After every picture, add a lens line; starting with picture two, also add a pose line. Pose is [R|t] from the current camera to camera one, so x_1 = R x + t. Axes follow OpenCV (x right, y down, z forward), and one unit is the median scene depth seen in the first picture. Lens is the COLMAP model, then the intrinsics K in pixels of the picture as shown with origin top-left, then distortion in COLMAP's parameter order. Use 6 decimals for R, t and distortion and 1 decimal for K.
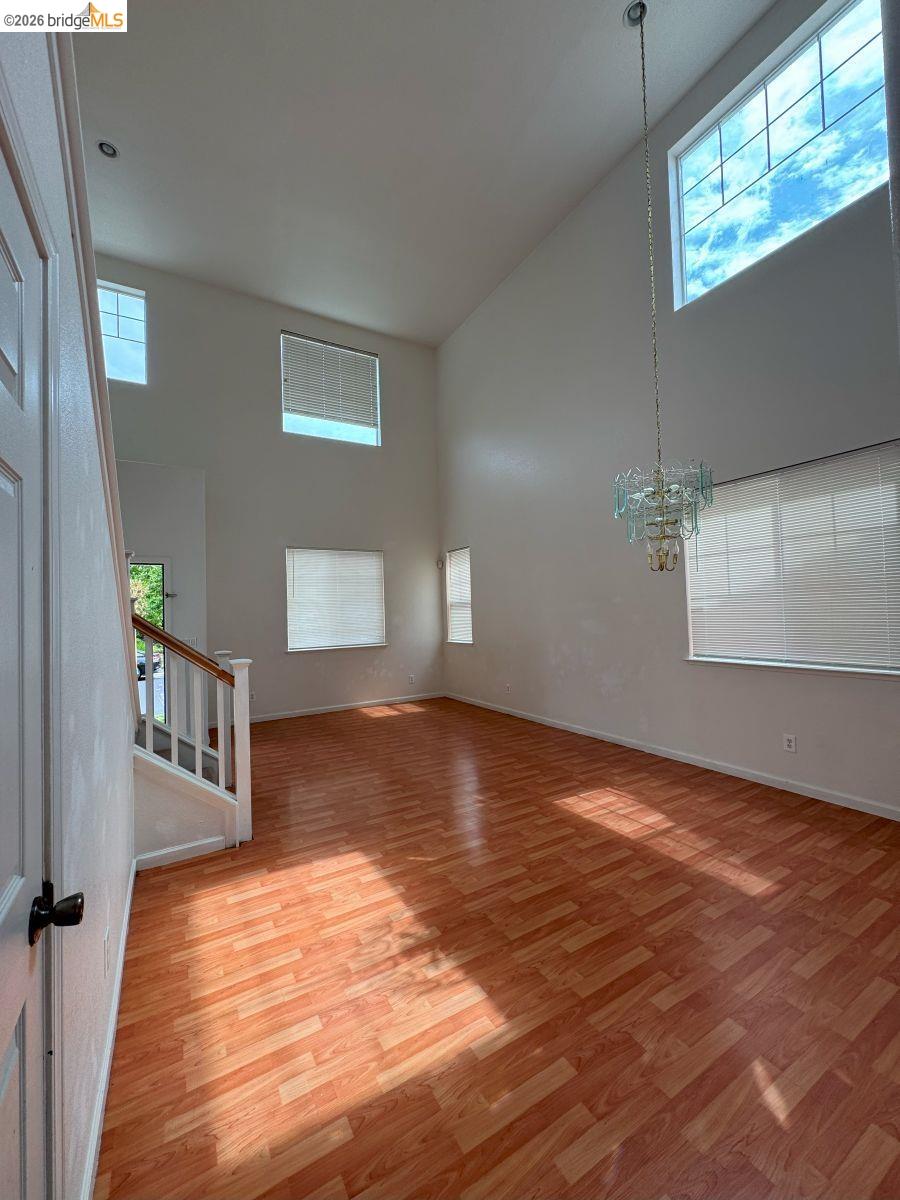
lens RADIAL K [[476.6, 0, 448.3], [0, 476.6, 599.8], [0, 0, 1]] dist [0.000541, 0.000173]
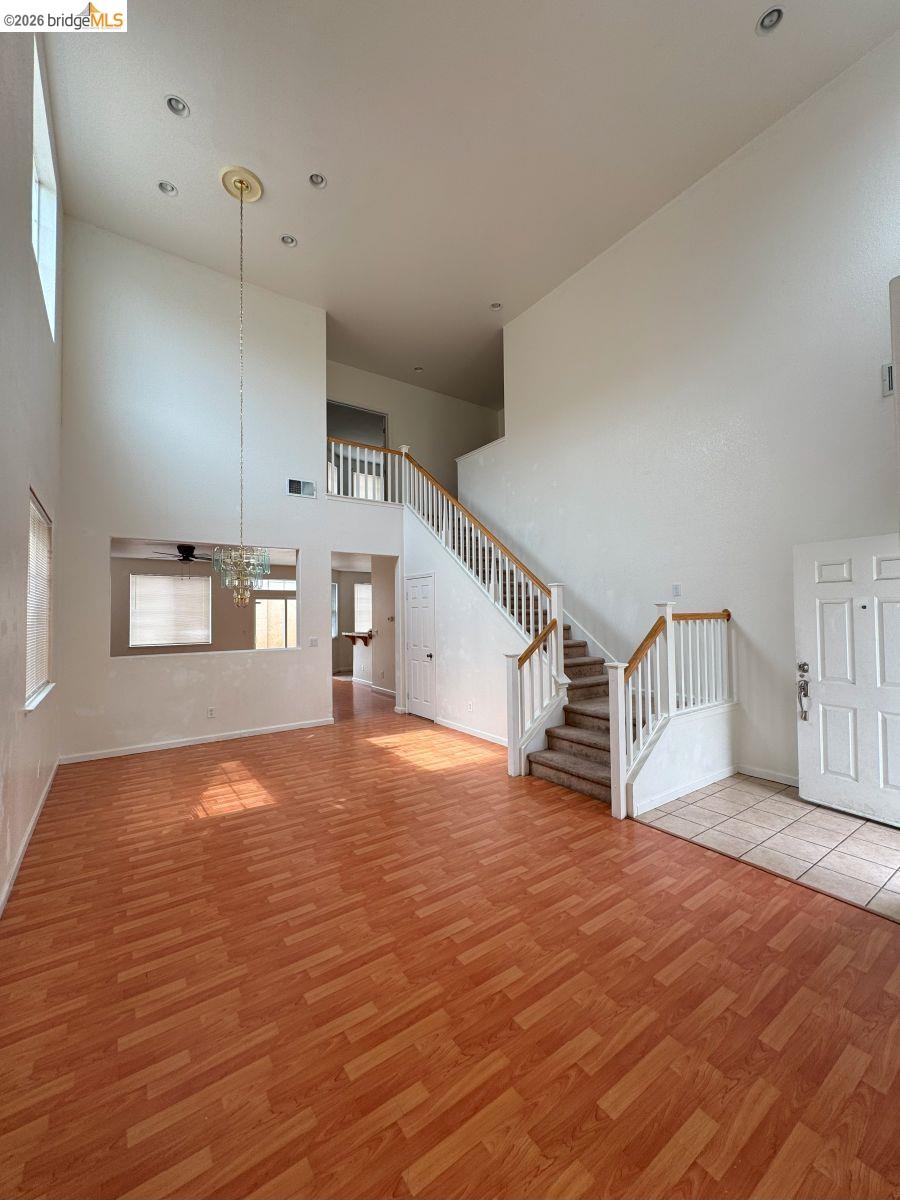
lens RADIAL K [[475.8, 0, 448.1], [0, 475.8, 601.9], [0, 0, 1]] dist [-0.002380, -0.000138]
pose [[-0.996304, 0.040552, -0.075728, -0.107241], [0.044246, 0.997879, -0.047753, 0.022489], [0.073631, -0.050927, -0.995984, 1.950955]]
